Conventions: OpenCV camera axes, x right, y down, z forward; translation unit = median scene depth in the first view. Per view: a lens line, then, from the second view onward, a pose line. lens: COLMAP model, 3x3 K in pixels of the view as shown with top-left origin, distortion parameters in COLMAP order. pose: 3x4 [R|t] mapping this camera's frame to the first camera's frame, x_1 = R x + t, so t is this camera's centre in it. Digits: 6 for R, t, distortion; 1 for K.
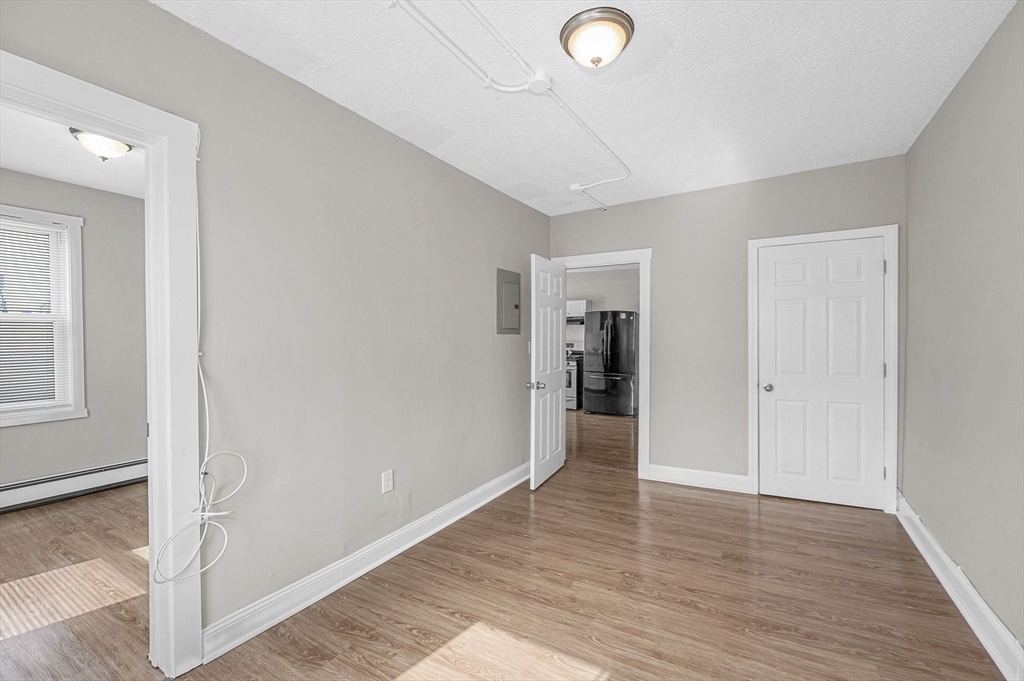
lens RADIAL K [[454.4, 0, 510.1], [0, 454.4, 340.6], [0, 0, 1]] dist [0.003242, -0.000469]
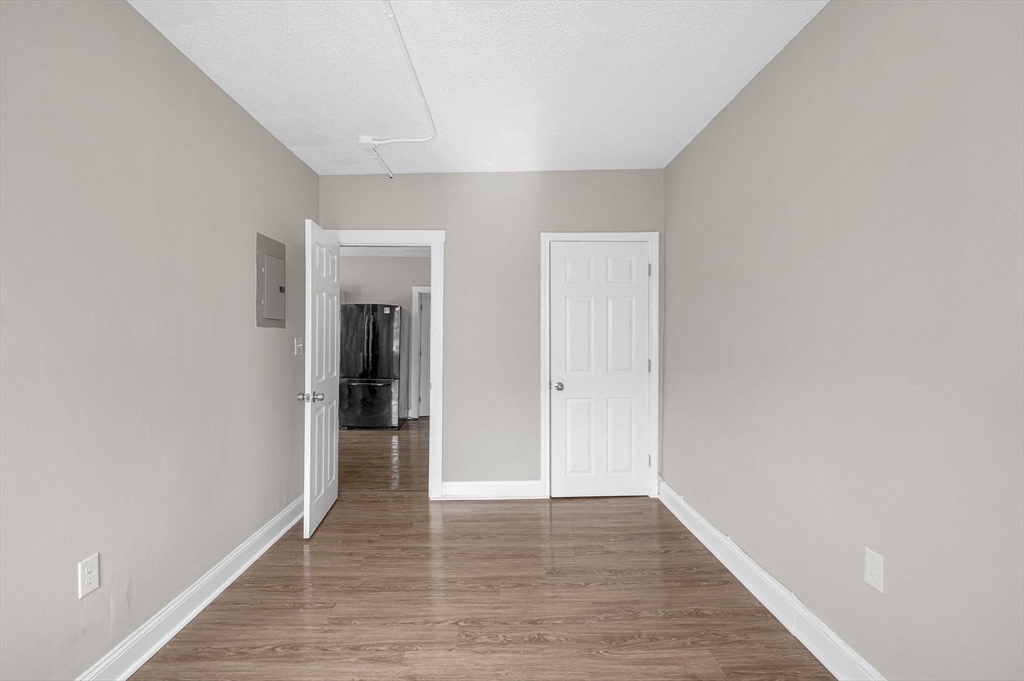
lens RADIAL K [[521.4, 0, 509.7], [0, 521.4, 339.9], [0, 0, 1]] dist [0.006372, -0.001627]
pose [[0.866998, 0.001157, 0.498310, -0.089832], [0.000260, 0.999996, -0.002774, 0.008124], [-0.498311, 0.002534, 0.866994, 0.101733]]
